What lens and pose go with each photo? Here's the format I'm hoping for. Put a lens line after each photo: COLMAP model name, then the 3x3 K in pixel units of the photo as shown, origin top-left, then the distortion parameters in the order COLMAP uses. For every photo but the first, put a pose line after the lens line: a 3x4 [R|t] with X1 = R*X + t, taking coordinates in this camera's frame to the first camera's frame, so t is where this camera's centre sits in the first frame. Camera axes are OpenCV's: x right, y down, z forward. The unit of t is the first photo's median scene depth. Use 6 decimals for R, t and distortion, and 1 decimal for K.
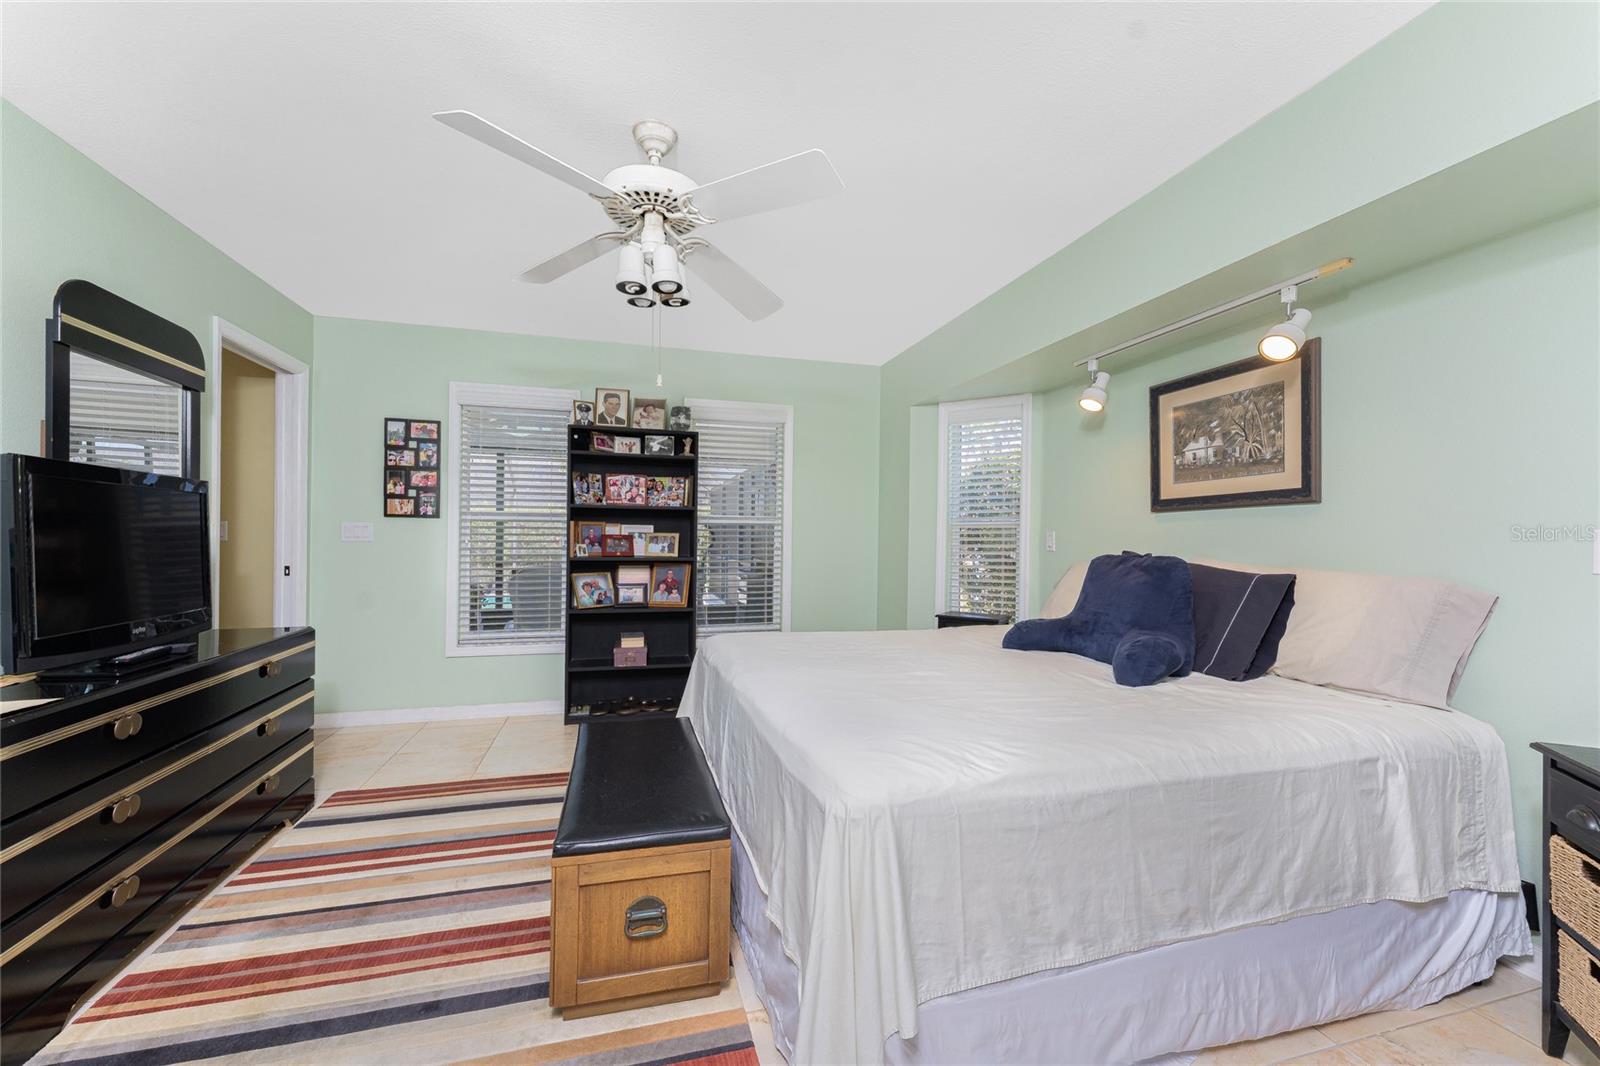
lens RADIAL K [[643.8, 0, 795.8], [0, 643.8, 533.2], [0, 0, 1]] dist [-0.002776, -0.001113]
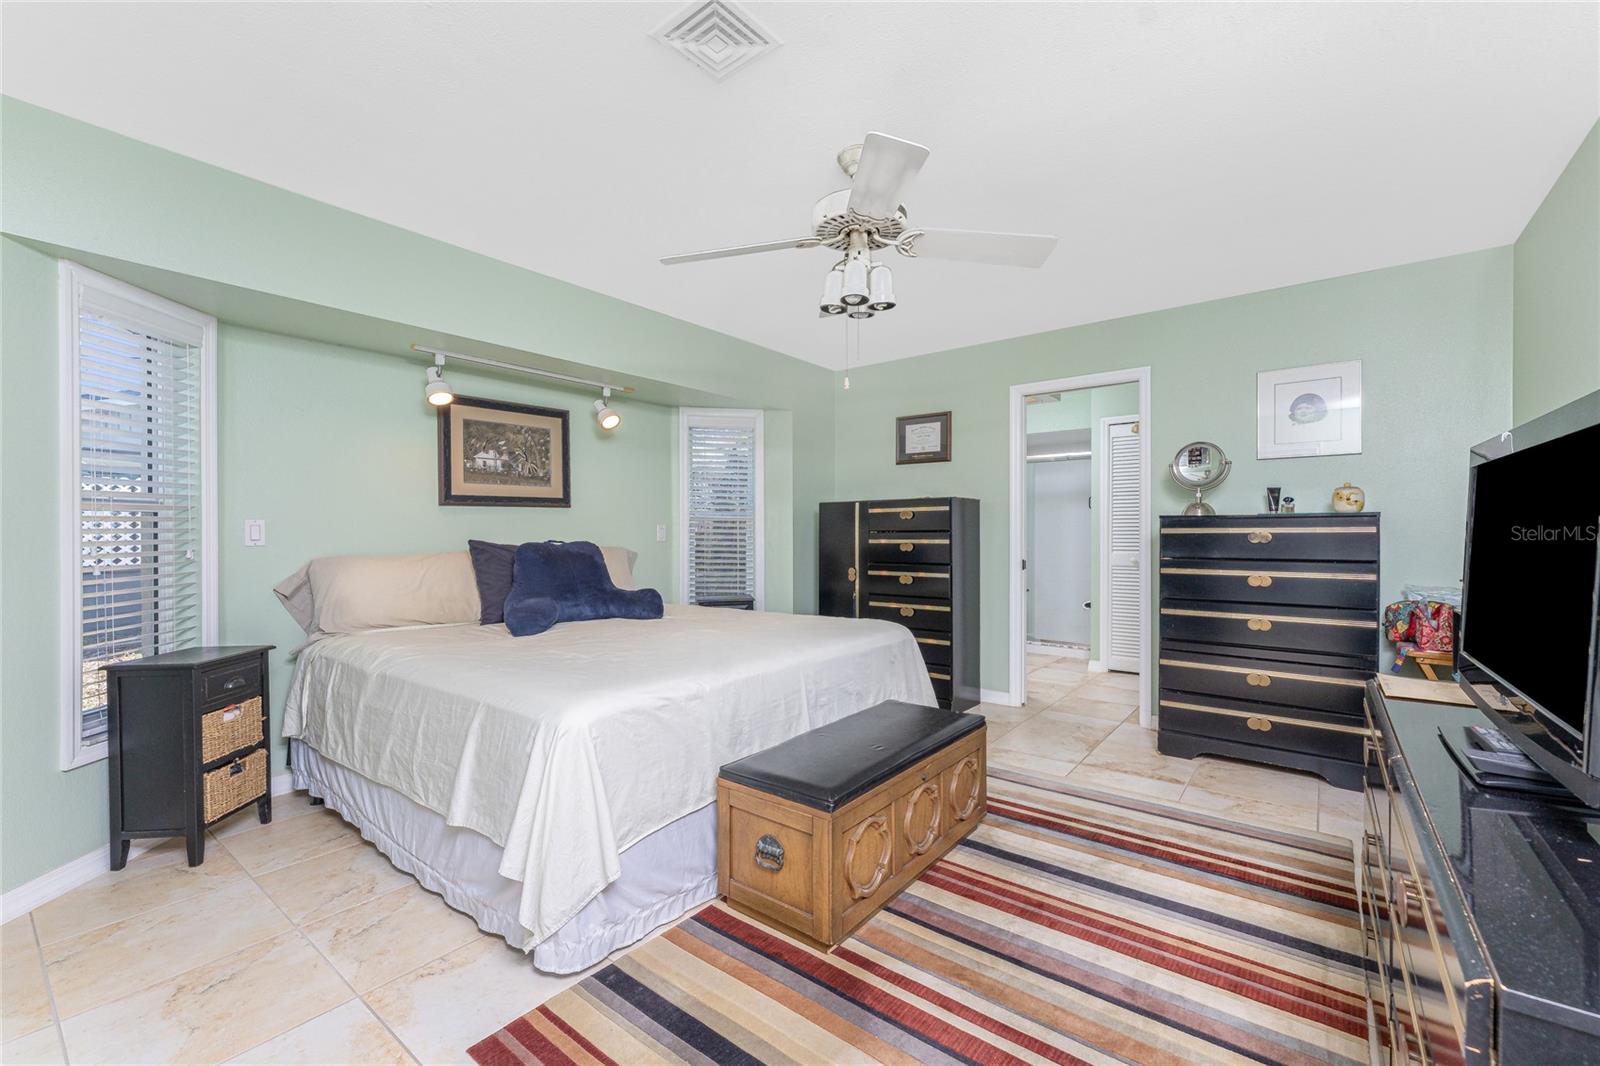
lens RADIAL K [[643.8, 0, 796.6], [0, 643.8, 534.2], [0, 0, 1]] dist [-0.002776, -0.001113]
pose [[-0.593712, -0.003547, 0.804670, -0.788157], [0.001622, 0.999983, 0.005605, 0.012678], [-0.804676, 0.004633, -0.593696, 1.305815]]
